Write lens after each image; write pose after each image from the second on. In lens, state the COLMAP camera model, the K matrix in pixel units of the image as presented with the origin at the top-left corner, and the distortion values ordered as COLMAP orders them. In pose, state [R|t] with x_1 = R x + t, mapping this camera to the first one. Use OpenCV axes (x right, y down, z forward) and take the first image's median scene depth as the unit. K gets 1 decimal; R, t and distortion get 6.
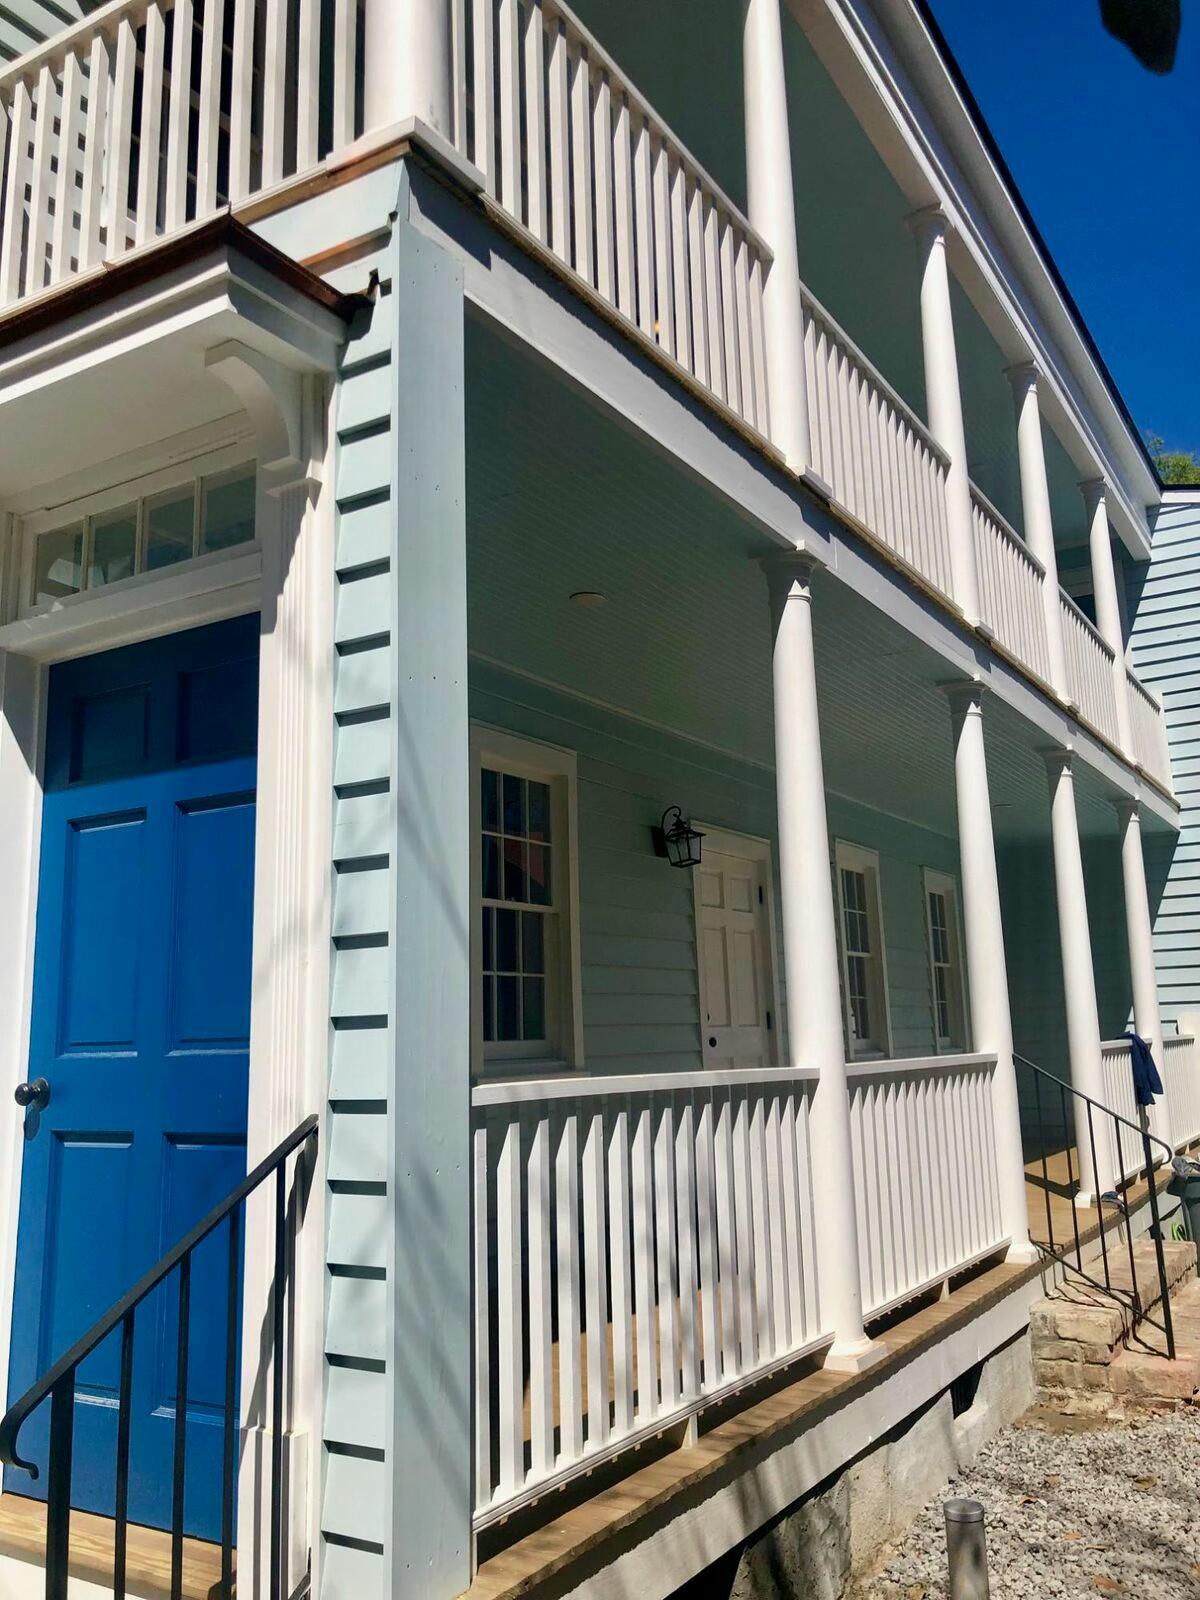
lens RADIAL K [[1323.5, 0, 601.4], [0, 1323.5, 786.8], [0, 0, 1]] dist [0.005066, 0.008060]
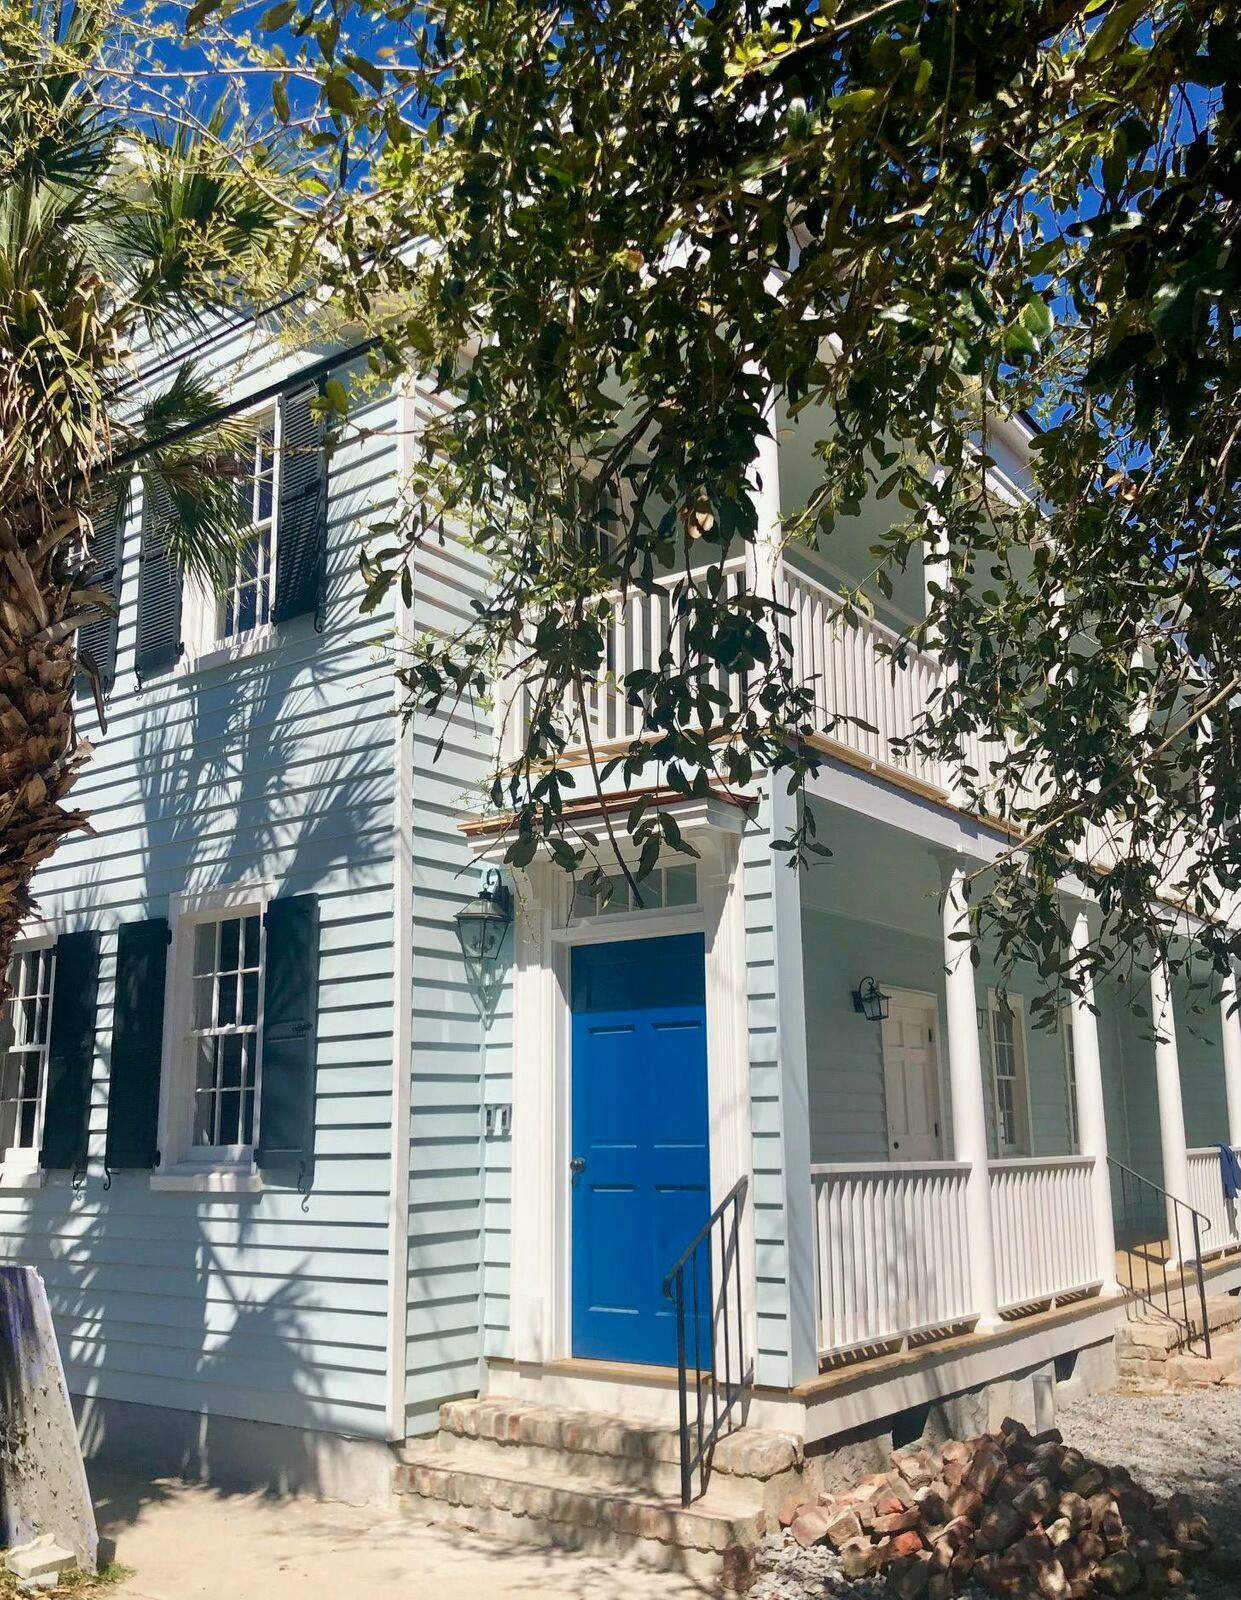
lens RADIAL K [[1427.2, 0, 611.9], [0, 1427.2, 816.2], [0, 0, 1]] dist [-0.015644, -0.016359]
pose [[0.996022, -0.001946, -0.089082, -0.107100], [-0.001013, 0.999449, -0.033163, -0.138266], [0.089097, 0.033121, 0.995472, -0.710901]]
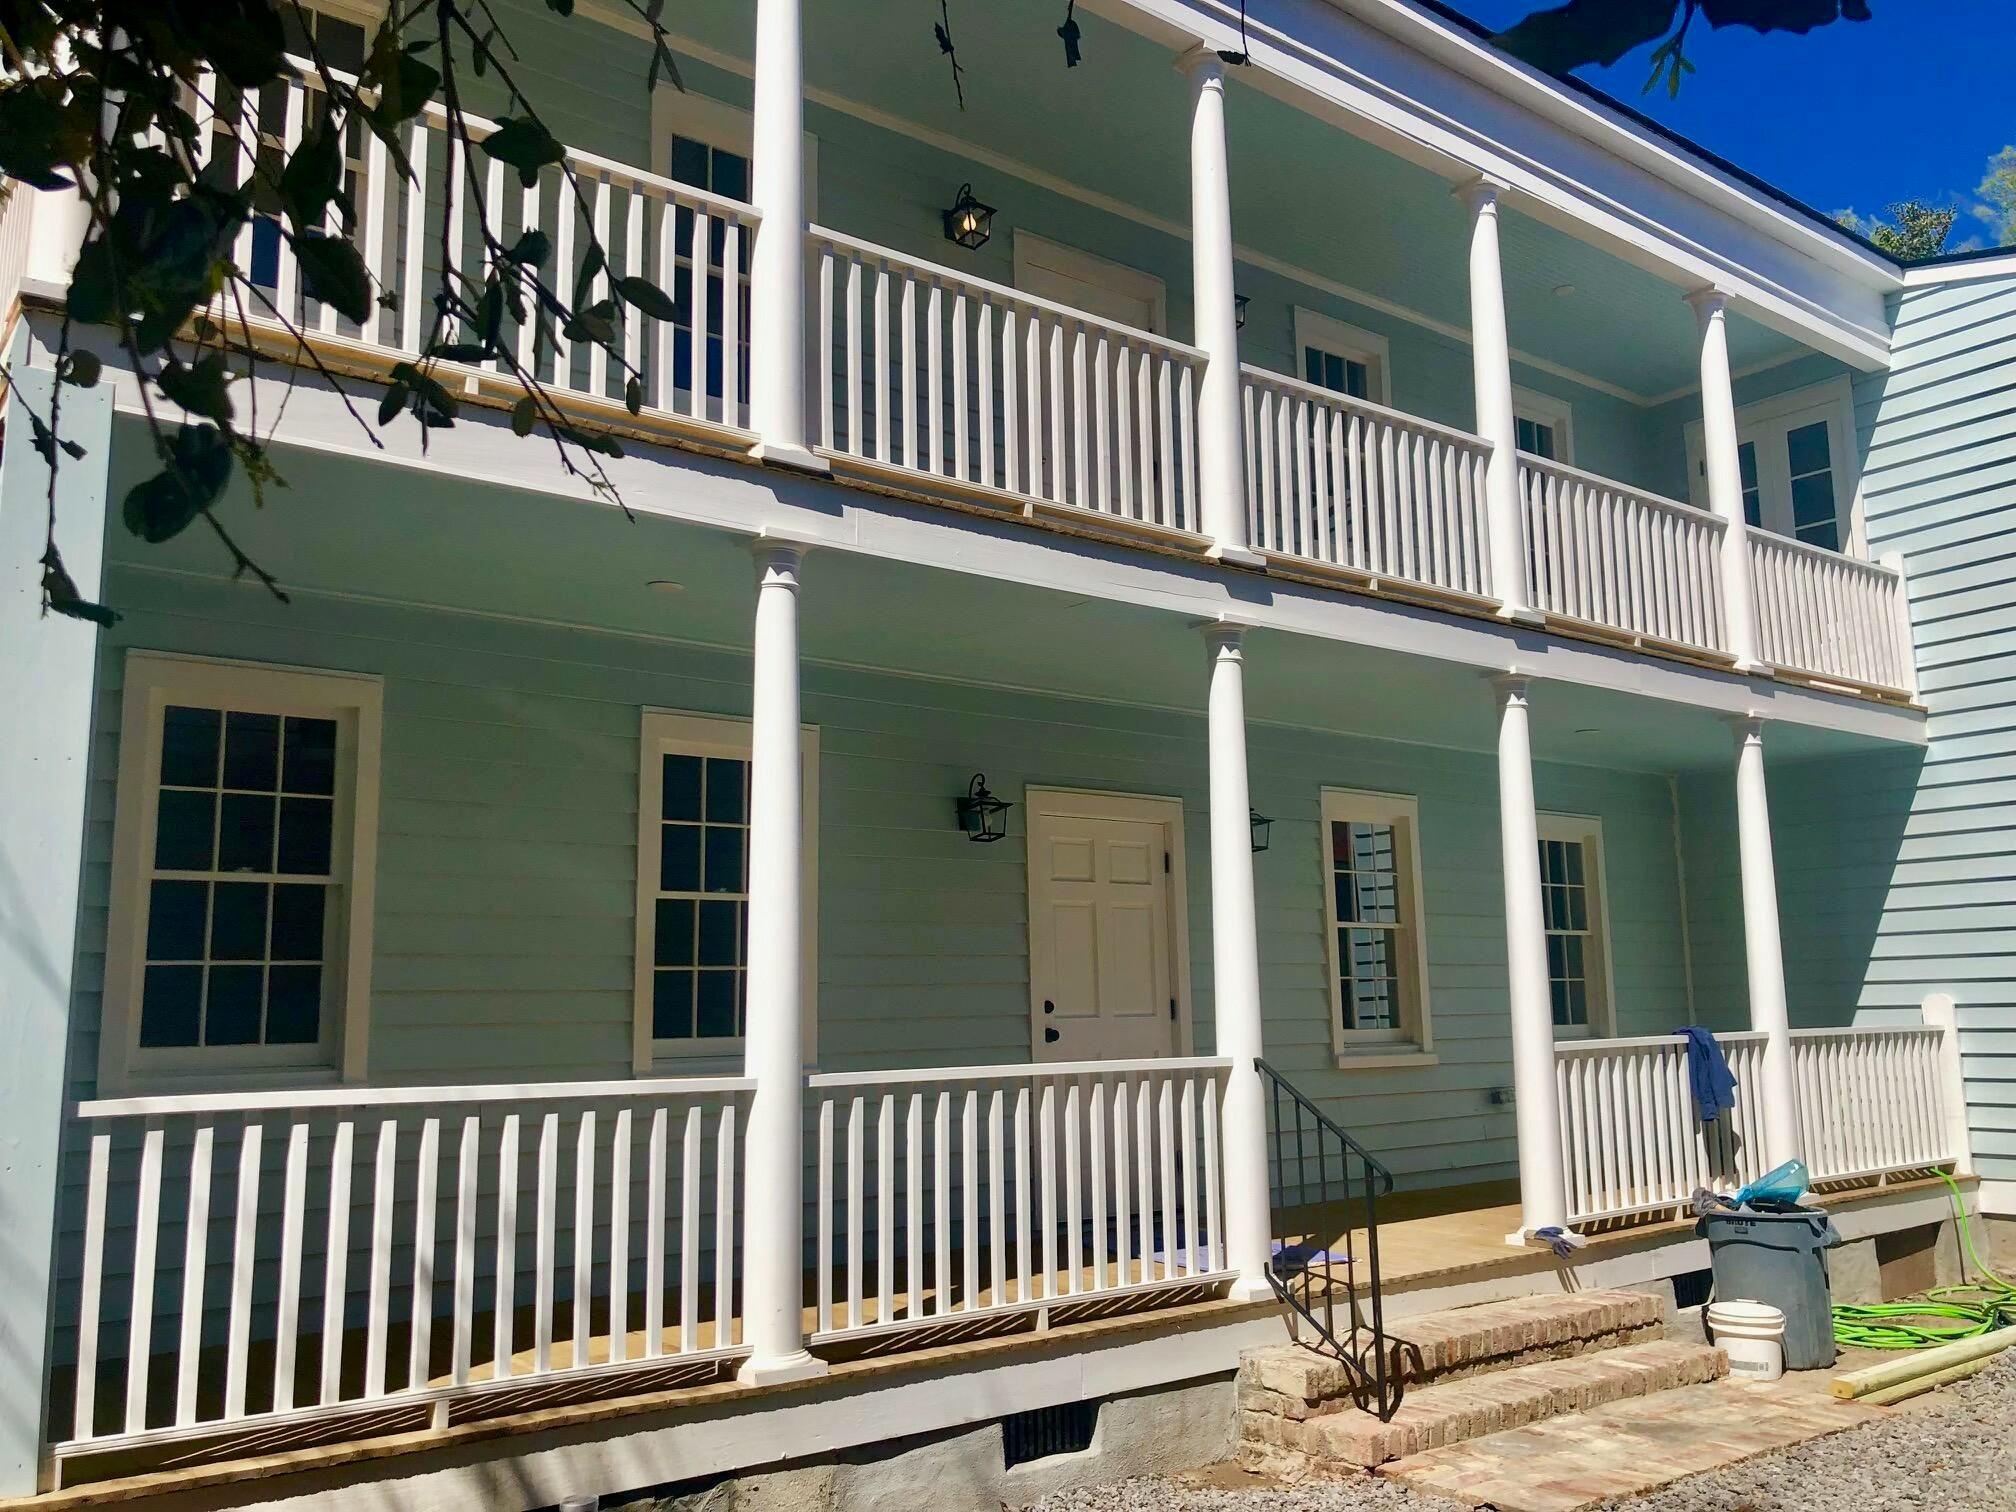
lens RADIAL K [[1667.6, 0, 1012.2], [0, 1667.6, 755.2], [0, 0, 1]] dist [0.005066, 0.008060]
pose [[0.937072, -0.045650, -0.346138, 0.603700], [0.059878, 0.997739, 0.030517, -0.039611], [0.343962, -0.049322, 0.937687, -0.058497]]
